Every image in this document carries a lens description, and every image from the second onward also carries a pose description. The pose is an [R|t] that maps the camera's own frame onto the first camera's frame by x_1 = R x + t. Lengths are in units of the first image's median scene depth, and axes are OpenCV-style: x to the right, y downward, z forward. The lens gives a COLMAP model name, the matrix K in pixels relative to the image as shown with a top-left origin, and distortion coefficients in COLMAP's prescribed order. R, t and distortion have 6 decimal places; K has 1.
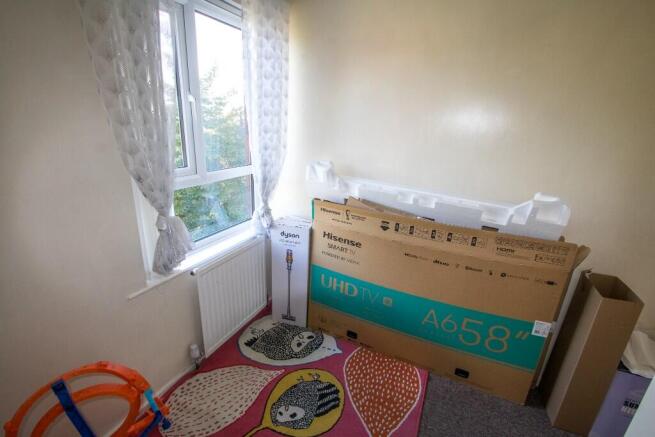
lens RADIAL K [[303.8, 0, 327.7], [0, 303.8, 220.8], [0, 0, 1]] dist [-0.014834, 0.001855]
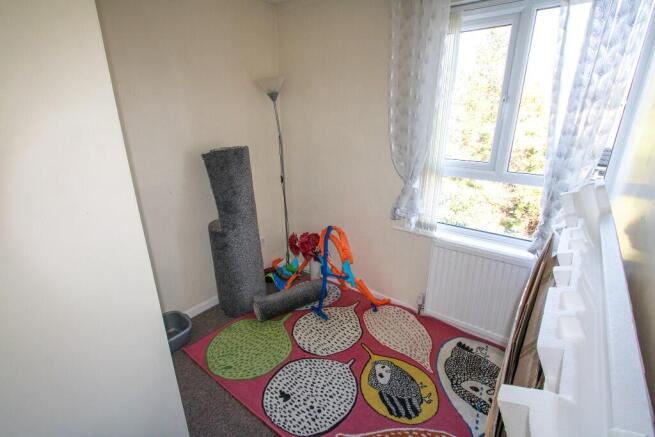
lens RADIAL K [[303.8, 0, 327.7], [0, 303.8, 220.8], [0, 0, 1]] dist [-0.014834, 0.001855]
pose [[-0.239896, 0.274427, -0.931203, 0.749056], [-0.304189, 0.889660, 0.340549, -0.182269], [0.921910, 0.364959, -0.129948, 0.667559]]
